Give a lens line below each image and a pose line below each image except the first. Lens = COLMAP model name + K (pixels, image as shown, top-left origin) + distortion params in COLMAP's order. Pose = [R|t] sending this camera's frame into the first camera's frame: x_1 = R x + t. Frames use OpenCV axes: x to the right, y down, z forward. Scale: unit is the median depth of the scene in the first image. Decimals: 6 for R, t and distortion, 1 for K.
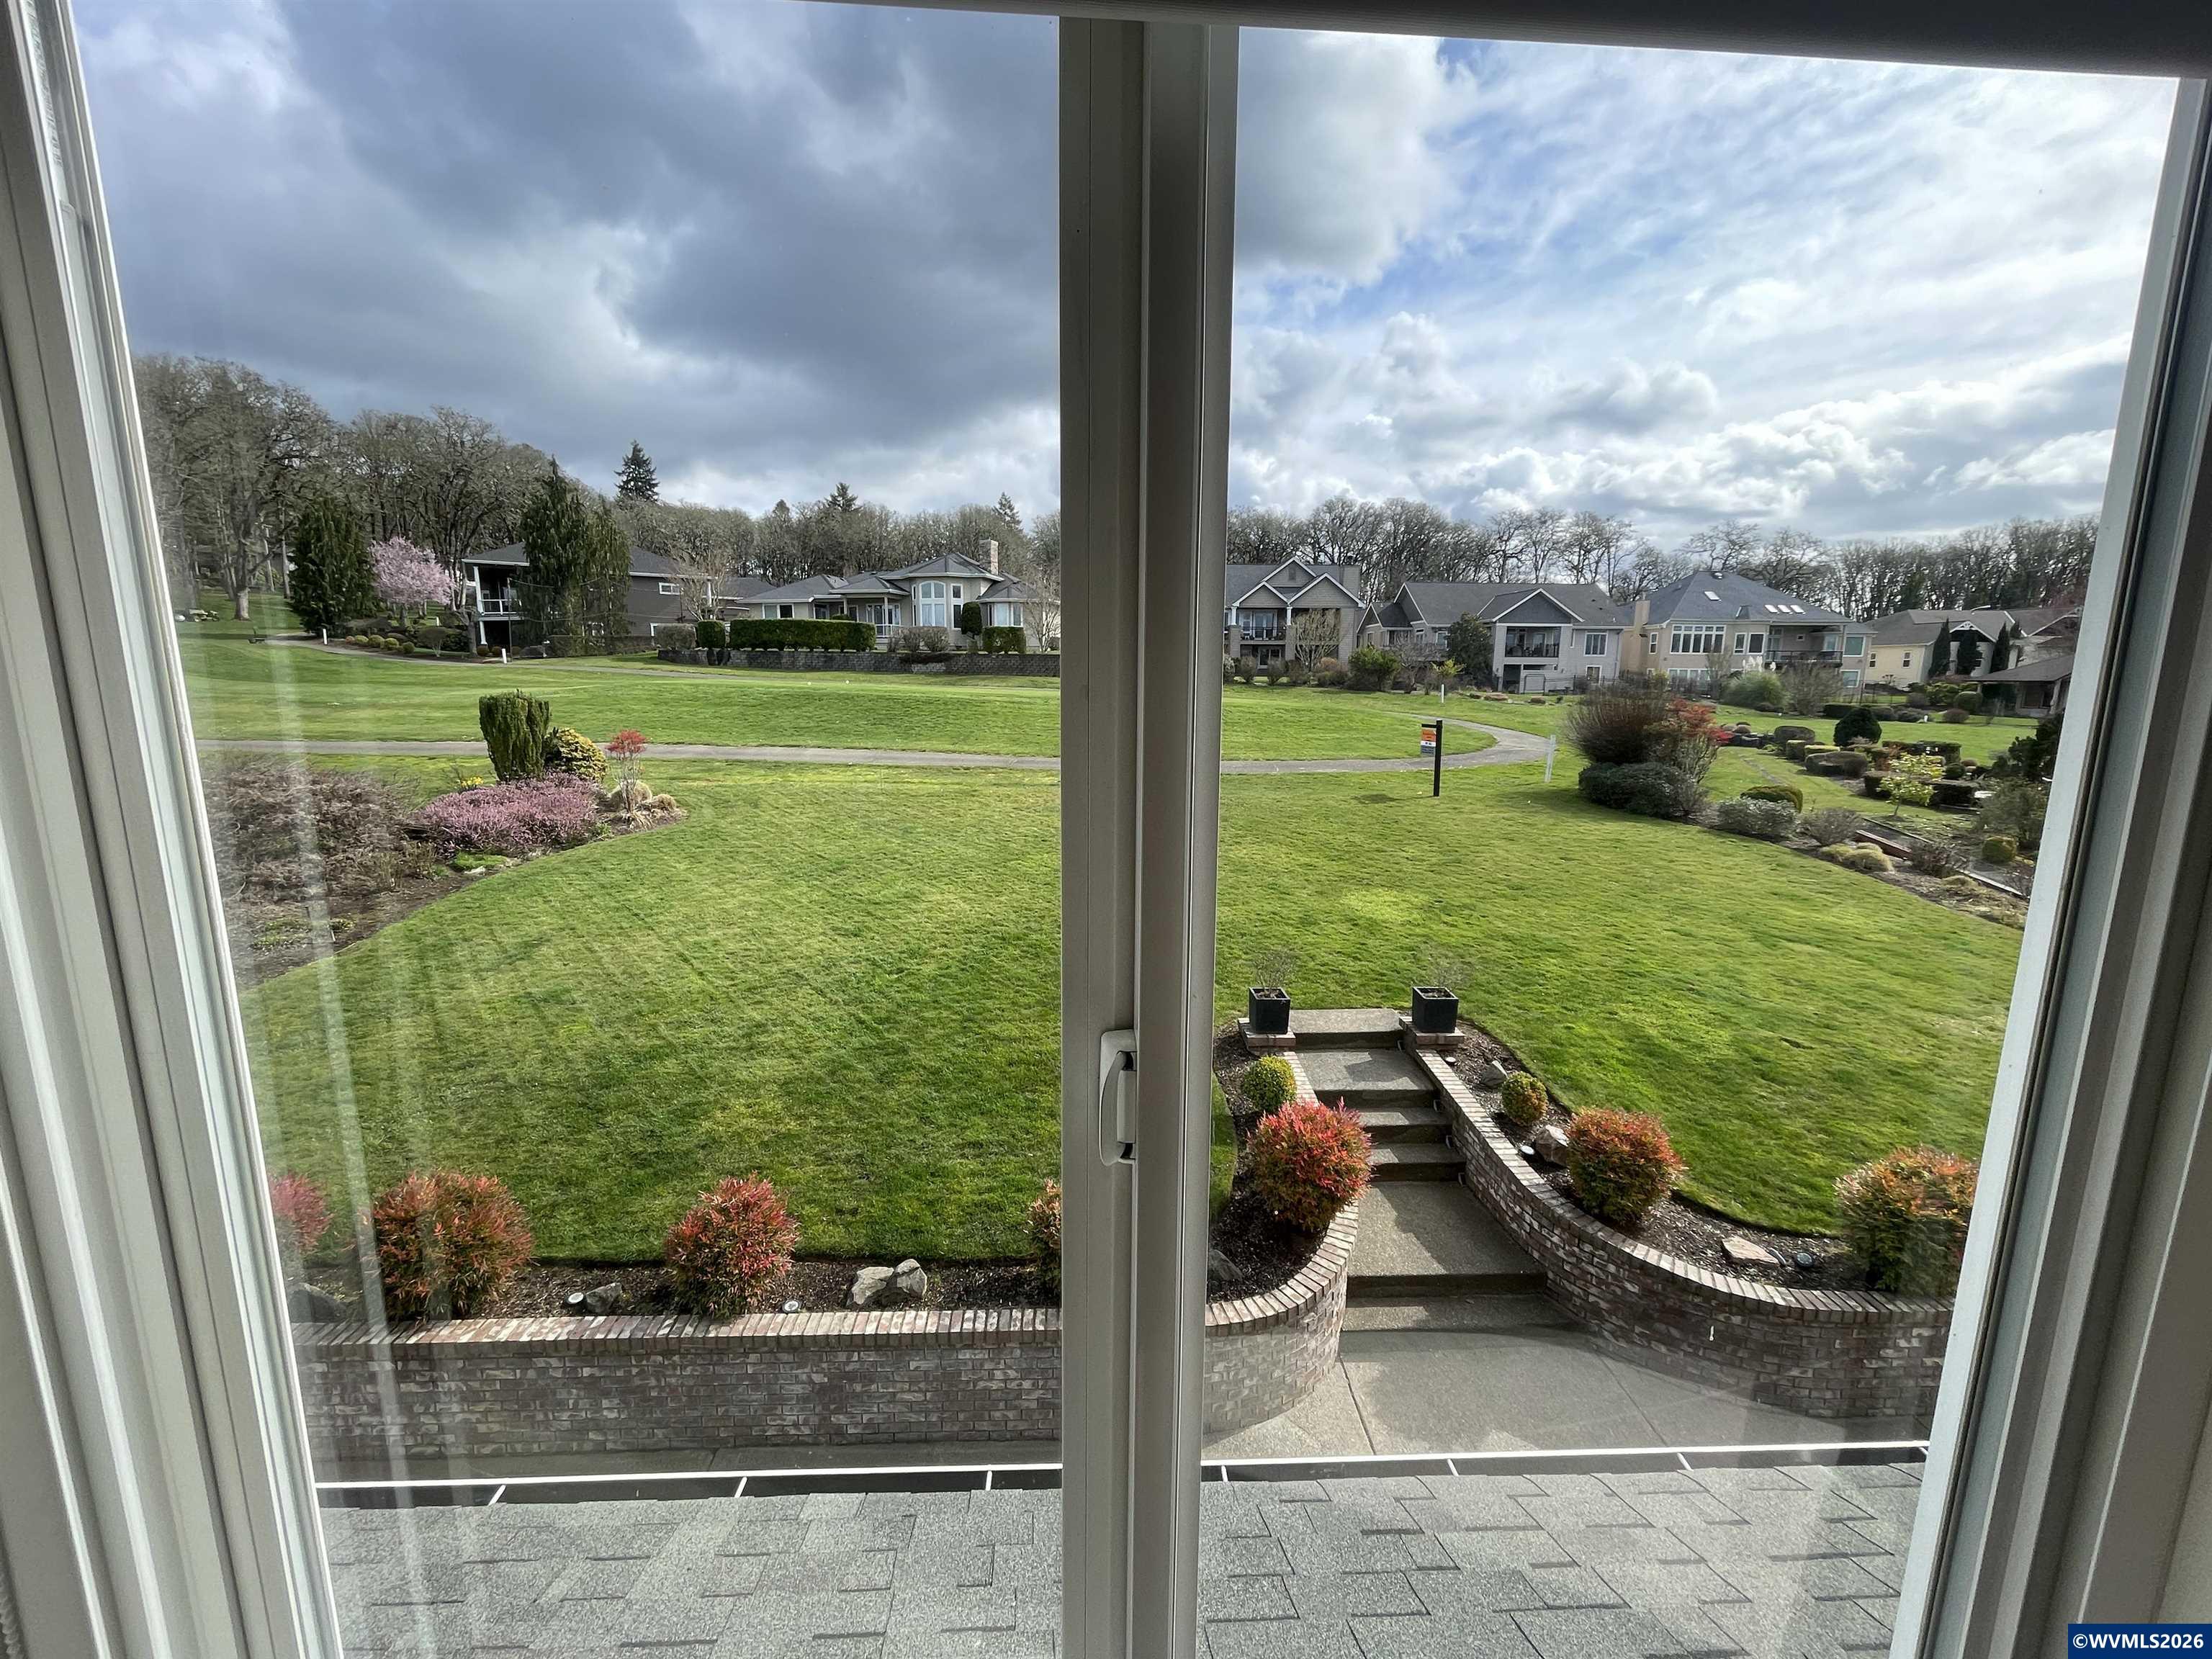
lens RADIAL K [[892.8, 0, 1098.4], [0, 892.8, 825.6], [0, 0, 1]] dist [0.000257, -0.000155]
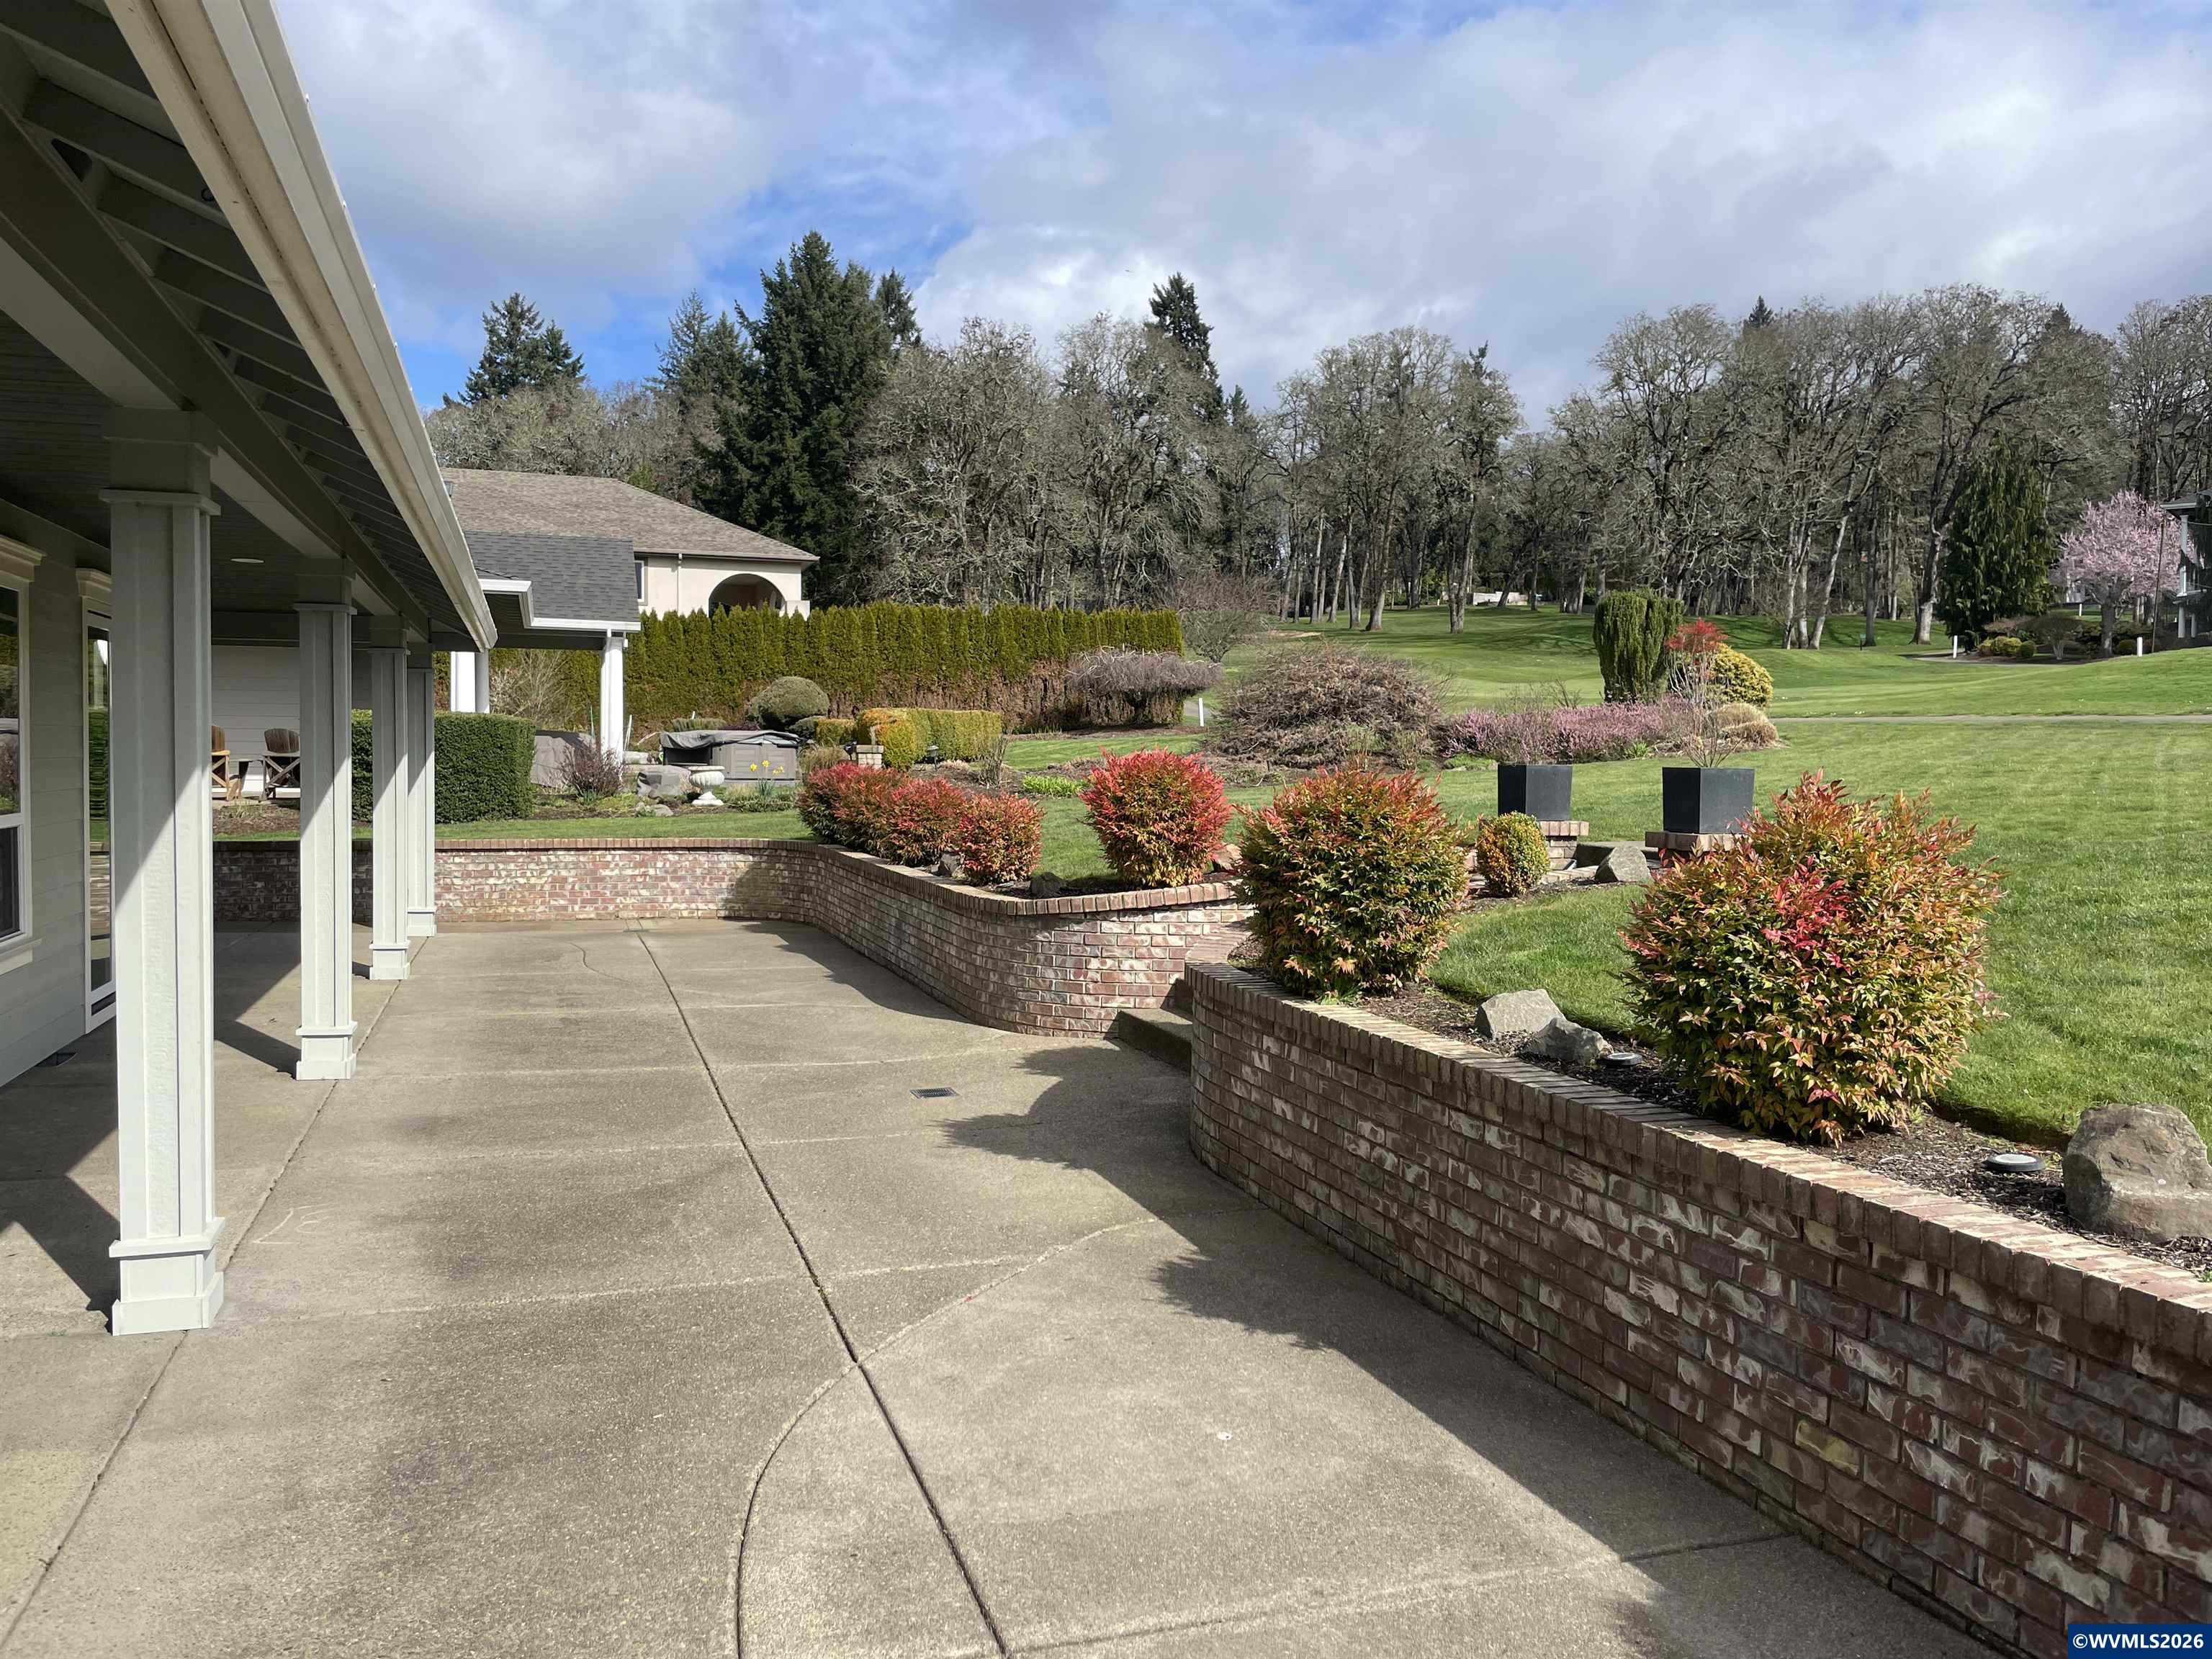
lens RADIAL K [[1686.6, 0, 1075.5], [0, 1686.6, 809.8], [0, 0, 1]] dist [0.103018, -0.141428]
pose [[0.267463, 0.027377, -0.963179, 2.000318], [-0.171991, 0.984900, -0.019766, 0.472248], [0.948094, 0.170944, 0.268133, 0.569625]]
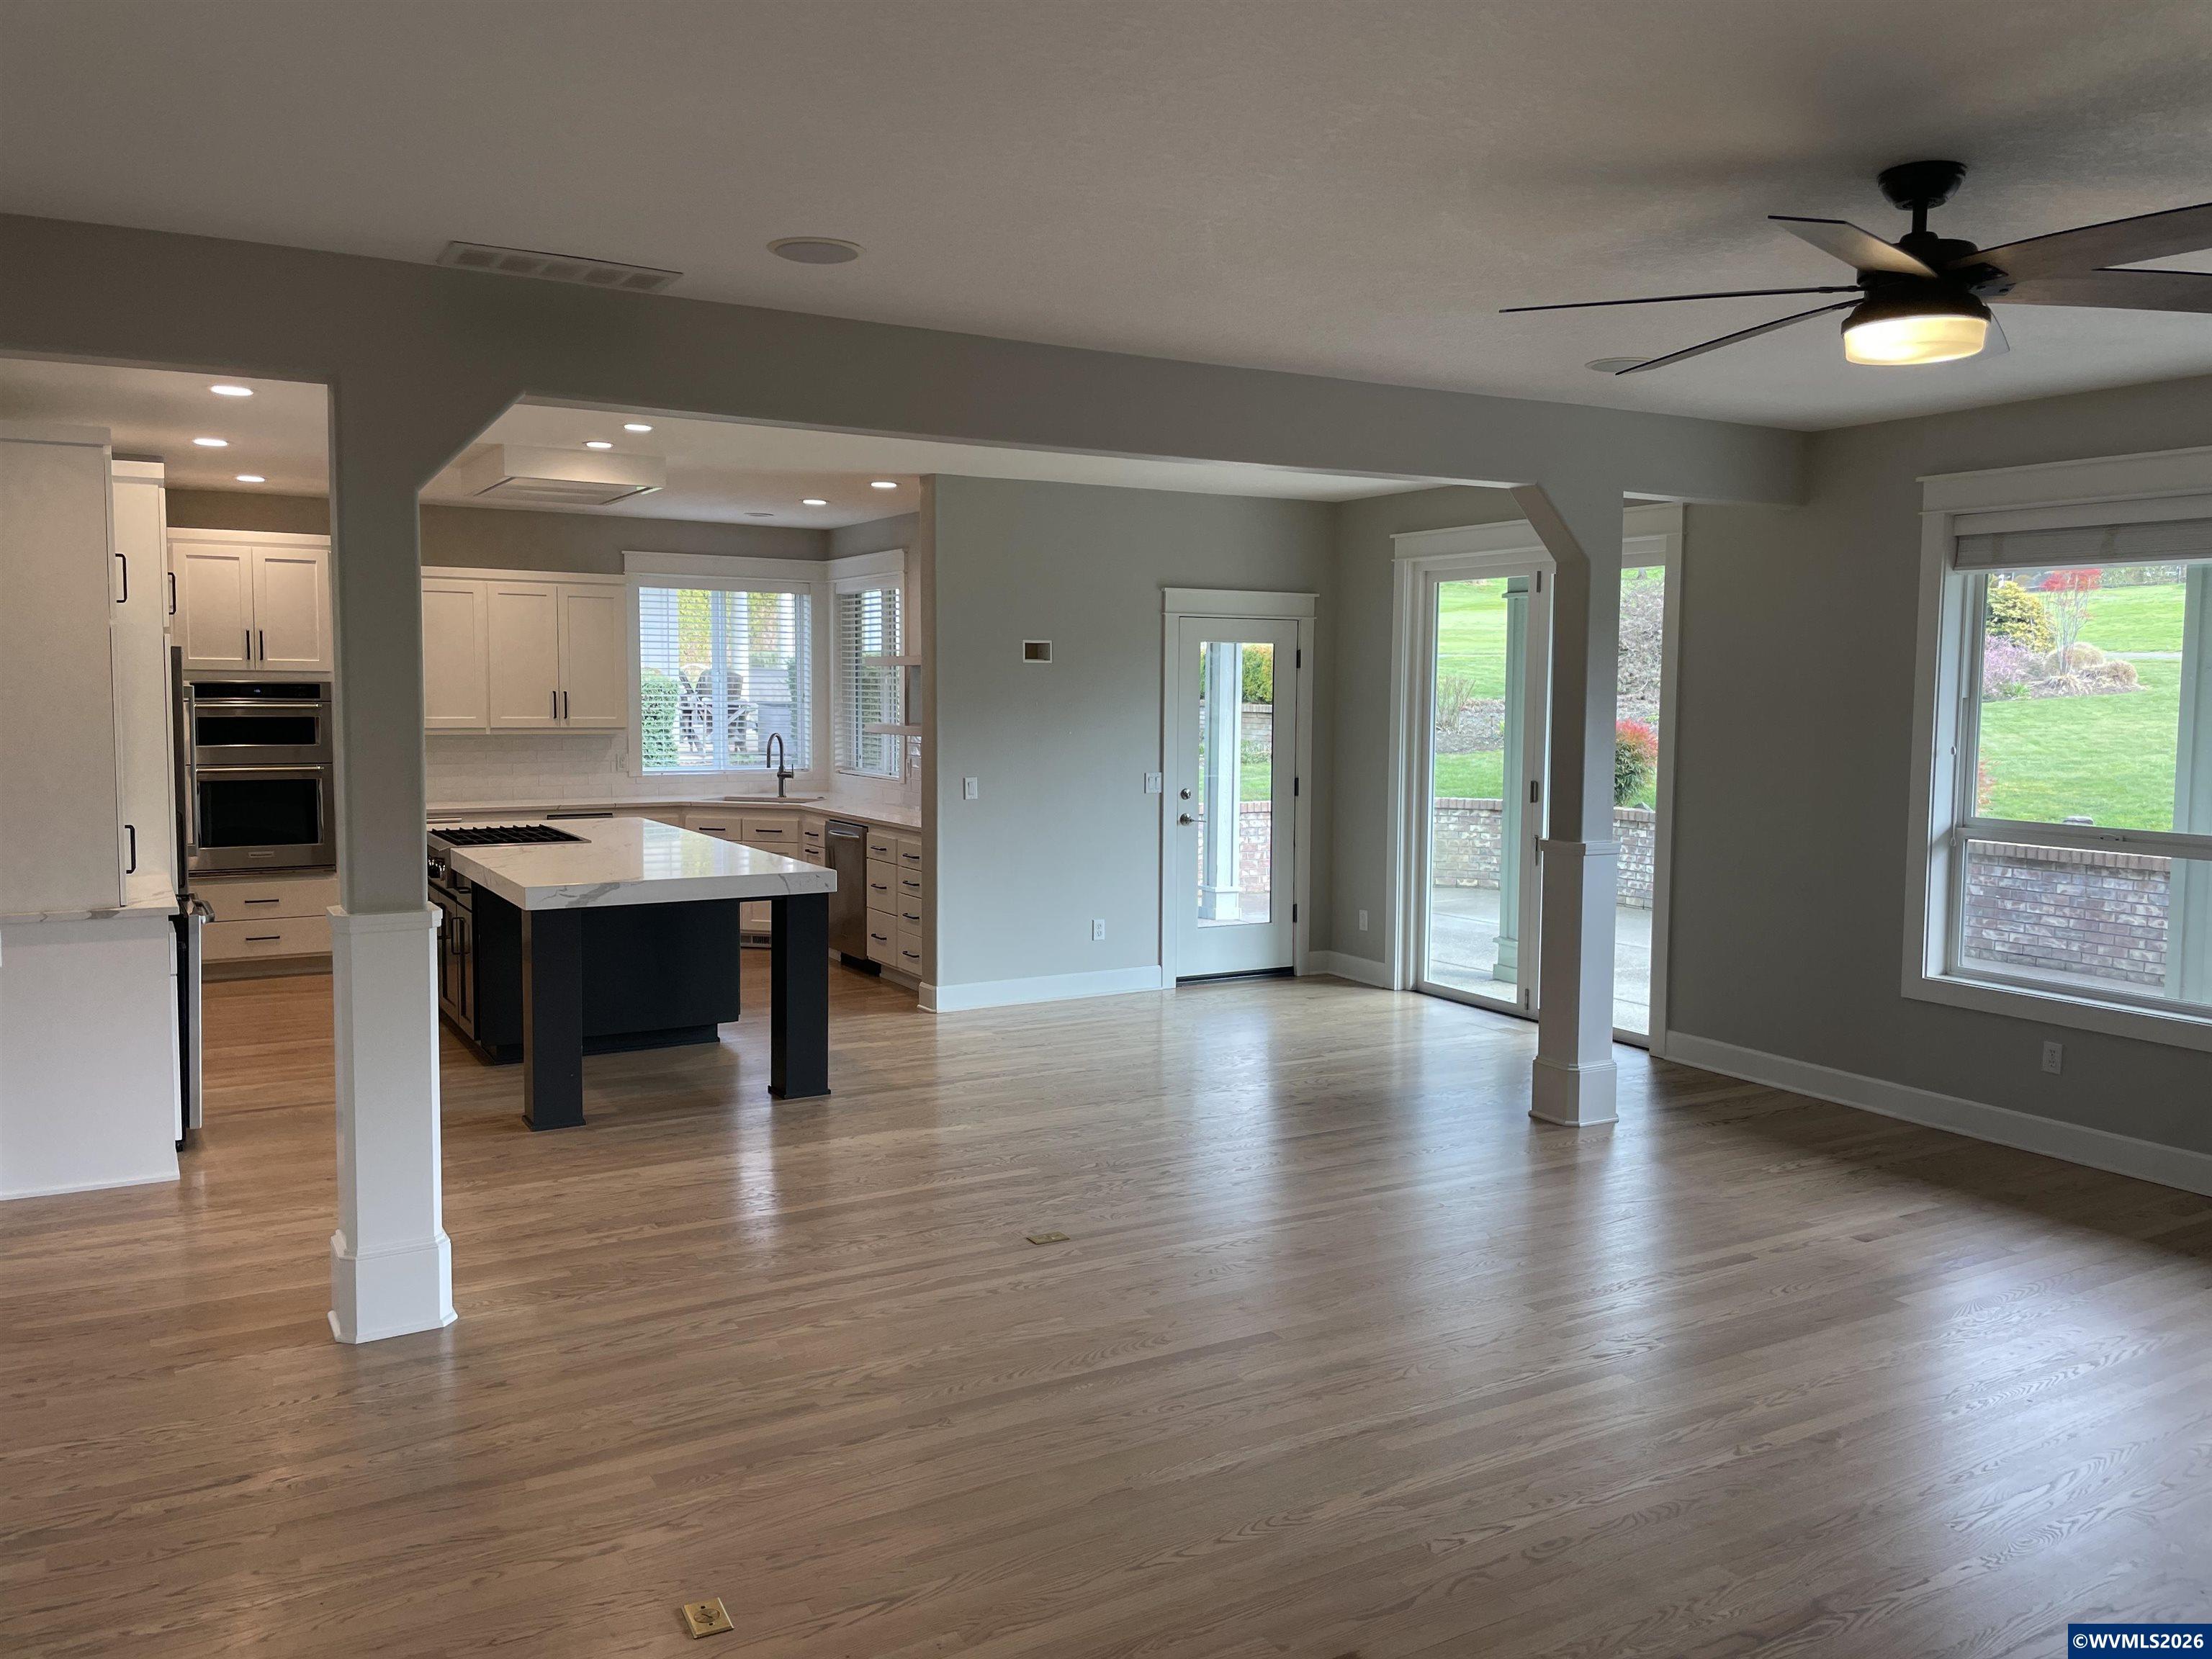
lens RADIAL K [[1672.5, 0, 1104.9], [0, 1672.5, 815.8], [0, 0, 1]] dist [0.094179, -0.128026]
pose [[0.467869, 0.069048, -0.881096, 1.033020], [-0.154555, 0.987973, -0.004646, 0.695627], [0.870179, 0.138352, 0.472914, -0.958956]]
